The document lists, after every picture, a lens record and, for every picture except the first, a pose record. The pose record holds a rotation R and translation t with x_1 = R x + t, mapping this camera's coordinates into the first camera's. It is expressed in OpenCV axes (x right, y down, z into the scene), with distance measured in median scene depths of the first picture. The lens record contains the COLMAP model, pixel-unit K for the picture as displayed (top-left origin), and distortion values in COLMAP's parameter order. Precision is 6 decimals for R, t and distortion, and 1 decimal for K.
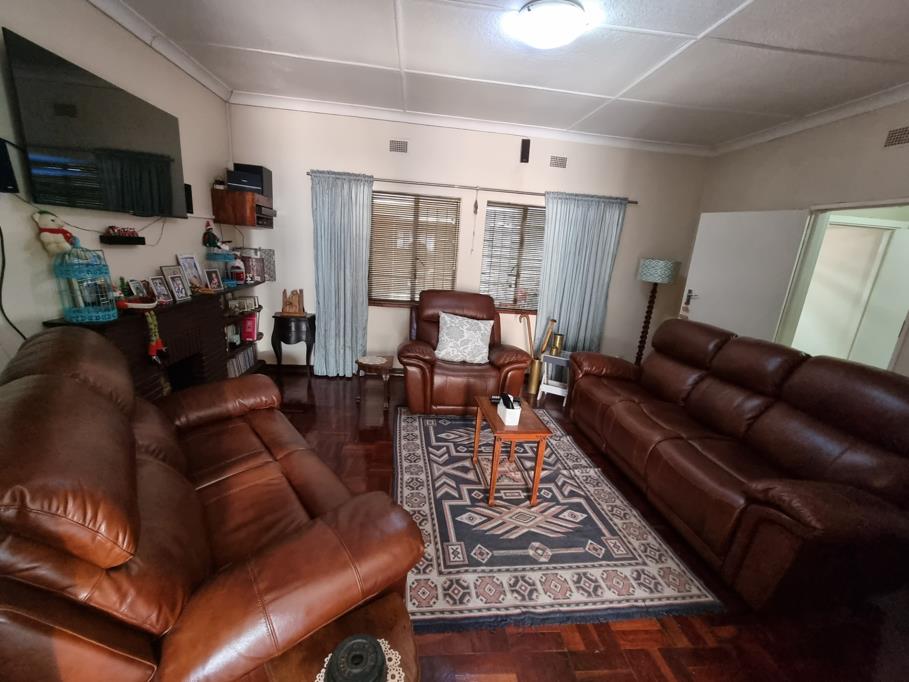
lens RADIAL K [[375.3, 0, 448.4], [0, 375.3, 348.5], [0, 0, 1]] dist [-0.003890, 0.000327]
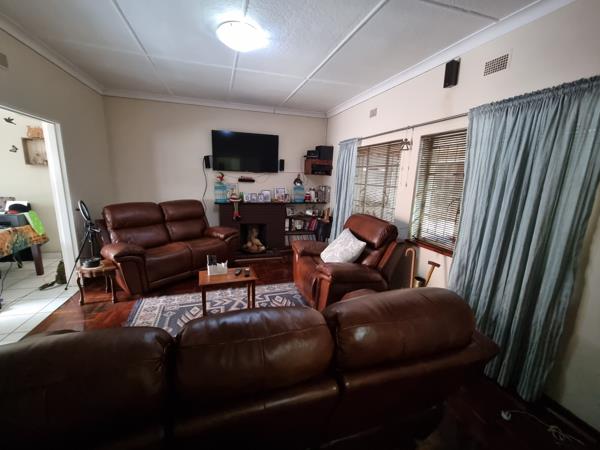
lens RADIAL K [[247.7, 0, 296.8], [0, 247.7, 229.6], [0, 0, 1]] dist [-0.003890, 0.000327]
pose [[0.216299, 0.144201, -0.965619, 0.999414], [-0.276138, 0.957685, 0.081161, -0.147598], [0.936463, 0.249089, 0.246966, 0.790420]]
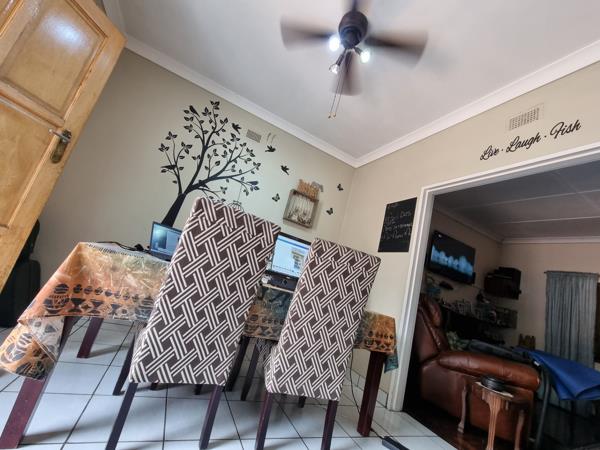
lens RADIAL K [[247.7, 0, 297.1], [0, 247.7, 228.4], [0, 0, 1]] dist [-0.003890, 0.000327]
pose [[0.376754, -0.168618, -0.910837, 0.382073], [-0.450344, 0.825924, -0.339176, 0.388149], [0.809473, 0.537976, 0.235234, -0.465446]]
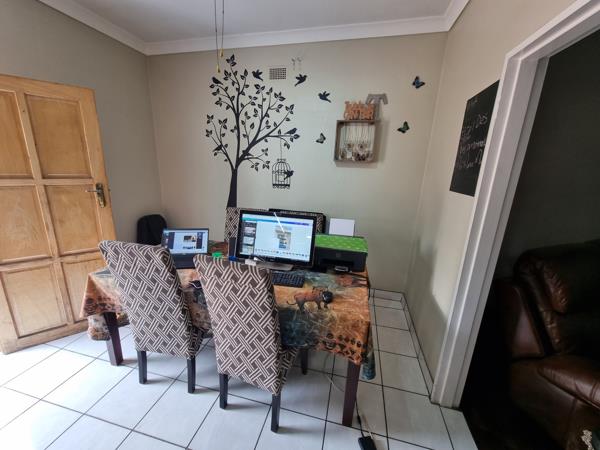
lens RADIAL K [[247.7, 0, 297.2], [0, 247.7, 228.5], [0, 0, 1]] dist [-0.003890, 0.000327]
pose [[-0.319260, 0.164311, -0.933314, 0.315661], [-0.301567, 0.916043, 0.264428, 0.046913], [0.898405, 0.365878, -0.242905, -0.102326]]
